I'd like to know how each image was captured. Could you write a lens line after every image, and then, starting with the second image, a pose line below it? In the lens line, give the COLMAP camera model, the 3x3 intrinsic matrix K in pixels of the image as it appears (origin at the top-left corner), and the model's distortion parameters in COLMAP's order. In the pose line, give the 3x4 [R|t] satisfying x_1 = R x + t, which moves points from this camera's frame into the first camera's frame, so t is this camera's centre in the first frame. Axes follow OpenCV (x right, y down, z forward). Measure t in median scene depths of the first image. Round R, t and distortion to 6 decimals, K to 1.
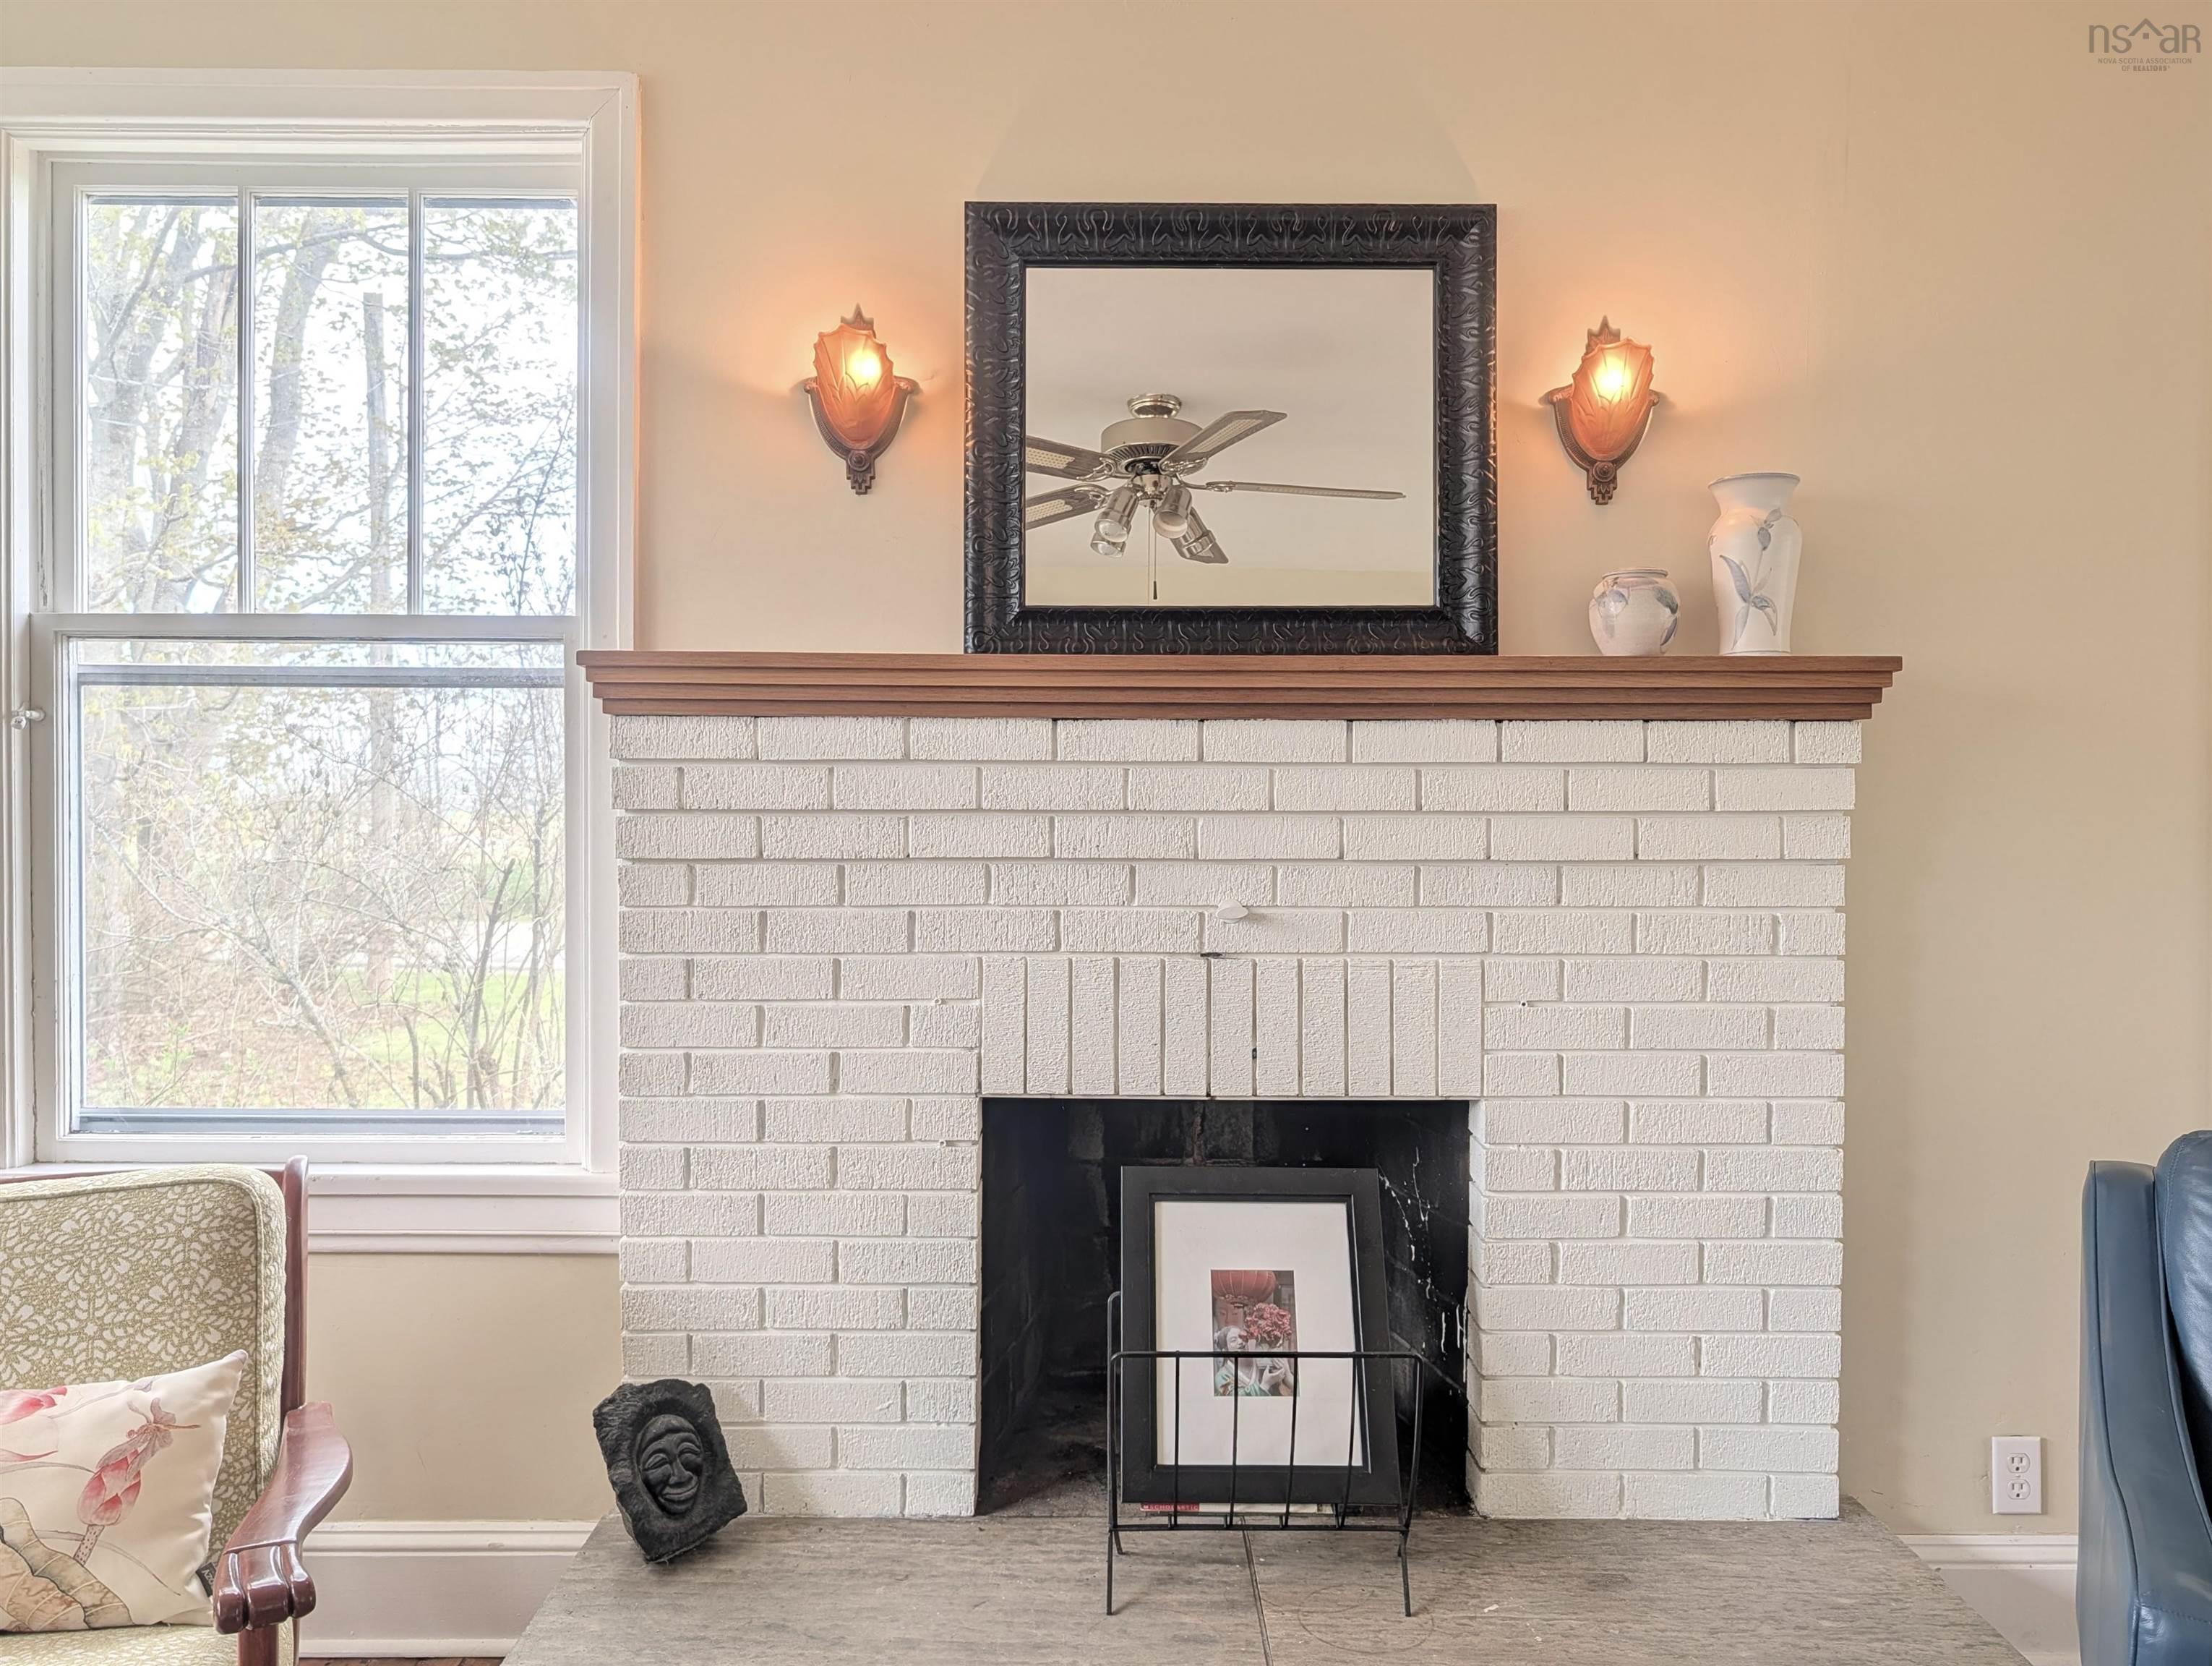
lens RADIAL K [[1589.4, 0, 1098.4], [0, 1589.4, 844.1], [0, 0, 1]] dist [0.022328, -0.019459]
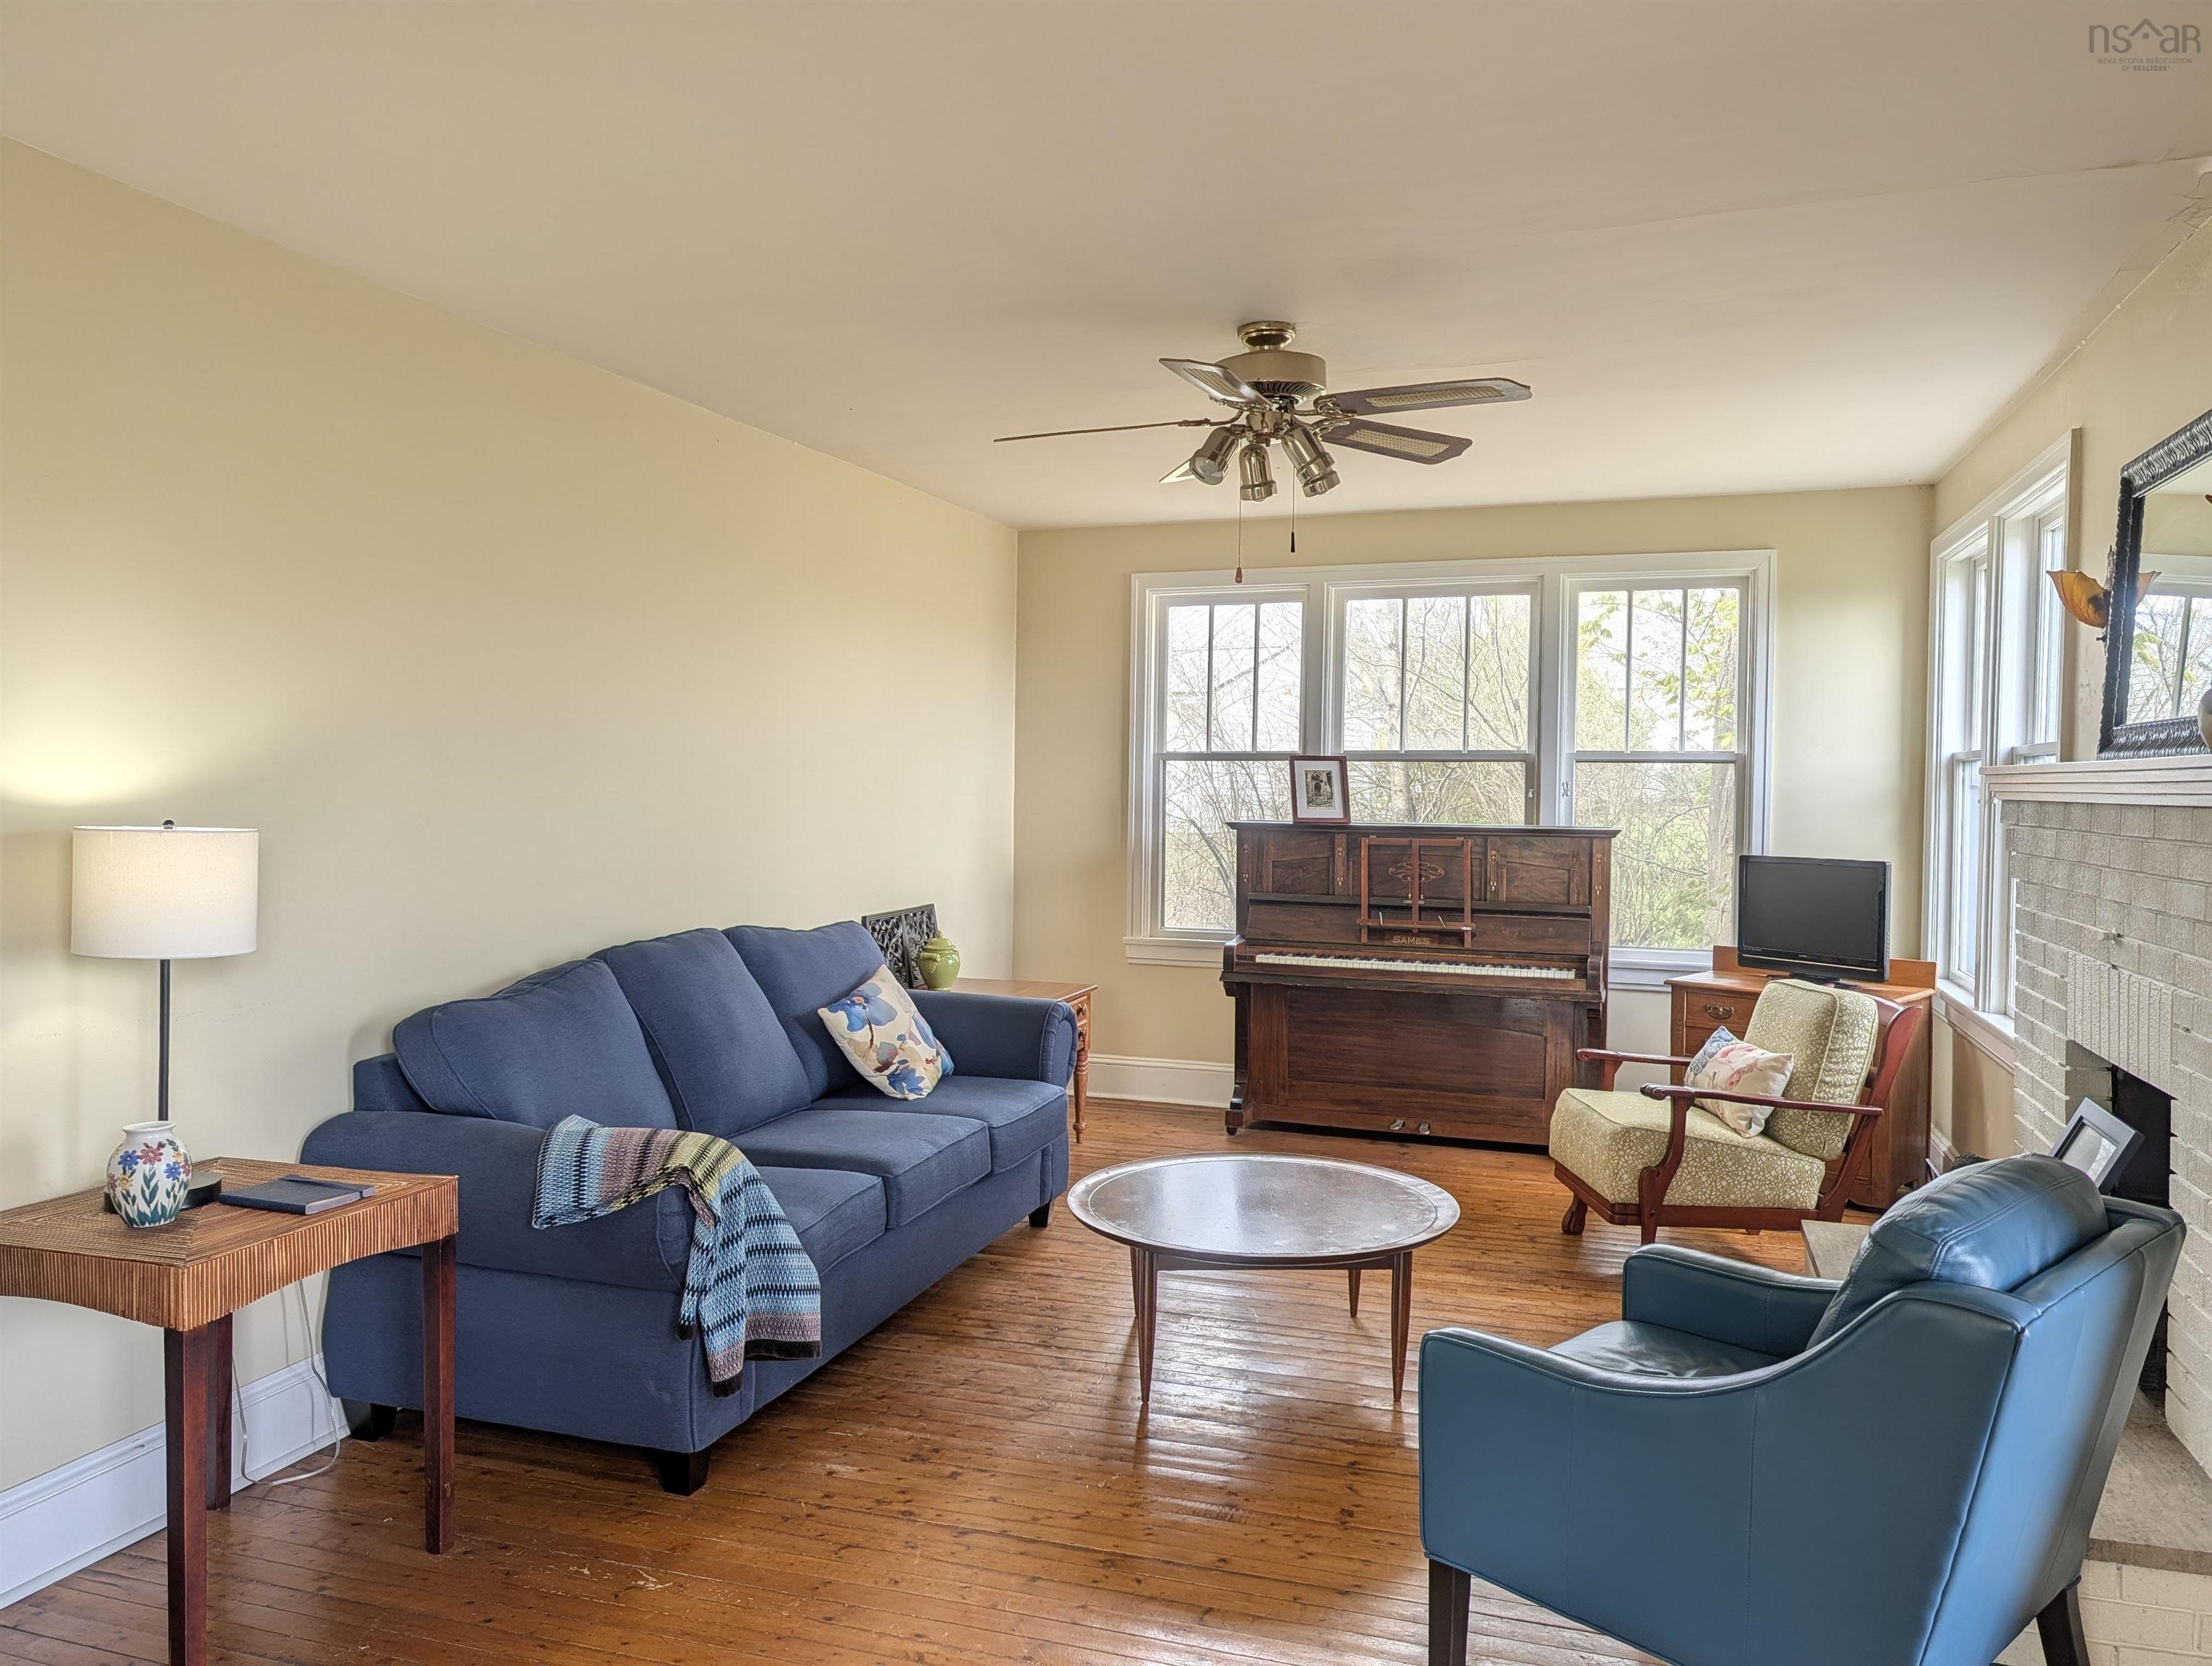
lens RADIAL K [[1589.4, 0, 1103.0], [0, 1589.4, 830.0], [0, 0, 1]] dist [0.022328, -0.019459]
pose [[-0.320583, 0.021143, -0.946984, 1.742297], [-0.031188, 0.998973, 0.032861, -0.072936], [0.946707, 0.040069, -0.319595, 0.582955]]
